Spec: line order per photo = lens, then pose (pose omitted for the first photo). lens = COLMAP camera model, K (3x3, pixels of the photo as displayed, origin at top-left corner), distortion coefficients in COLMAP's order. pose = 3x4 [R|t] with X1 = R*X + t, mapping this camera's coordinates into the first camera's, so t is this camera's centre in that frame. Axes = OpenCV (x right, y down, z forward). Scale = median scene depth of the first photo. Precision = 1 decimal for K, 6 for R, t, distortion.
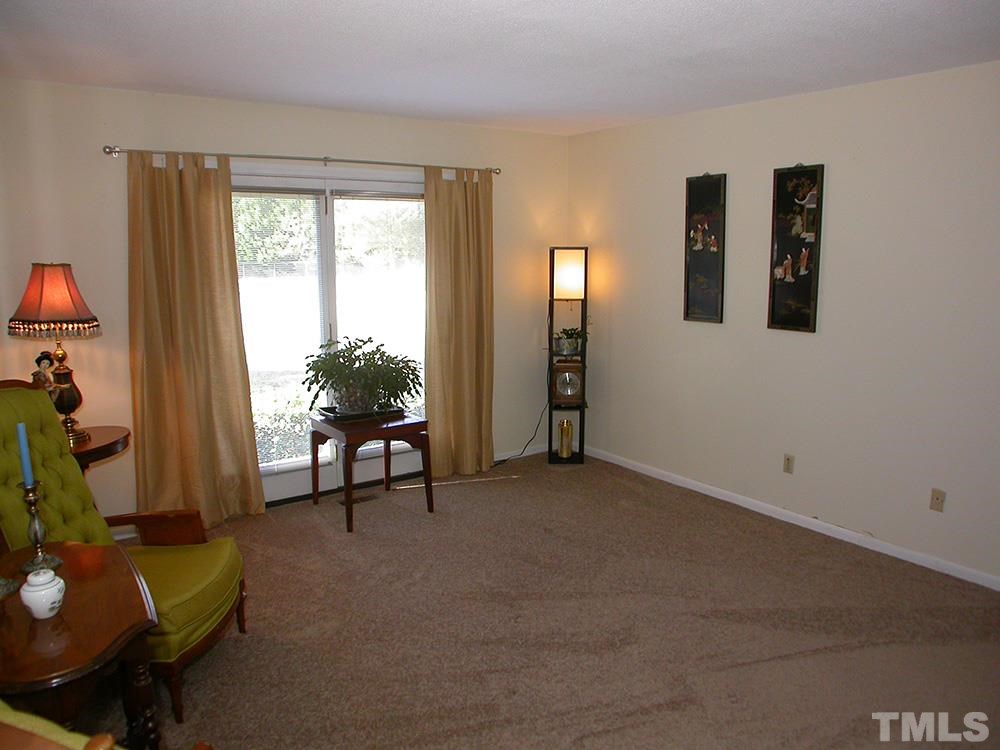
lens RADIAL K [[736.3, 0, 500.0], [0, 736.3, 375.0], [0, 0, 1]] dist [-0.131001, 0.002746]
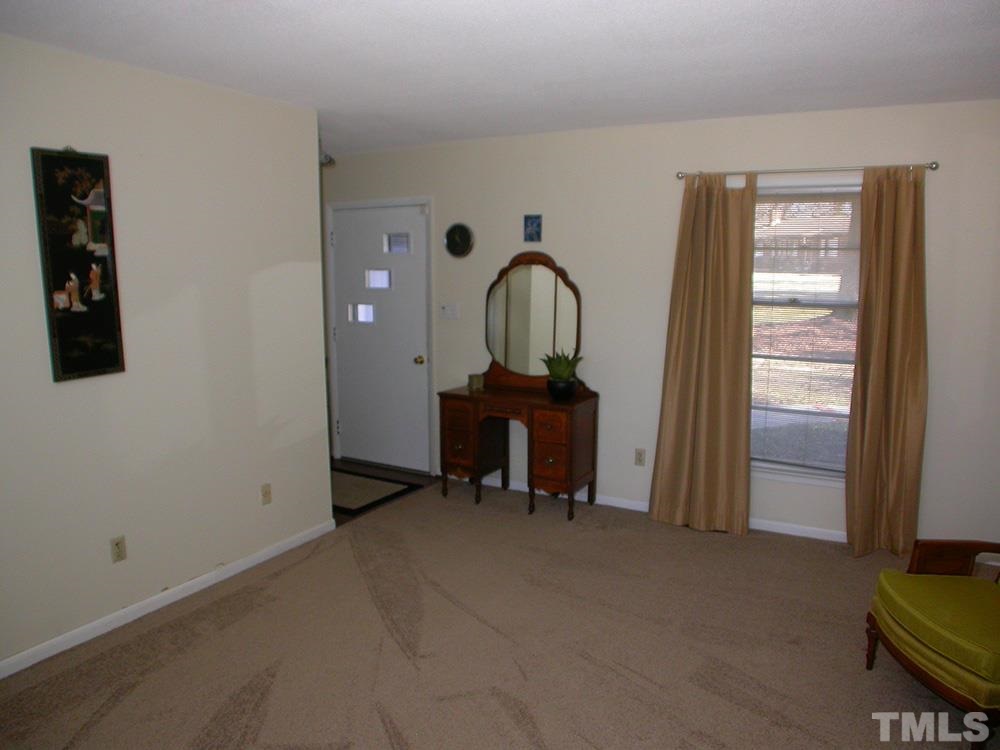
lens RADIAL K [[736.3, 0, 500.0], [0, 736.3, 375.0], [0, 0, 1]] dist [-0.131001, 0.002746]
pose [[-0.465155, -0.141508, 0.873846, -0.421442], [0.126717, 0.966331, 0.223938, -0.174778], [-0.876113, 0.214897, -0.431562, 0.964874]]
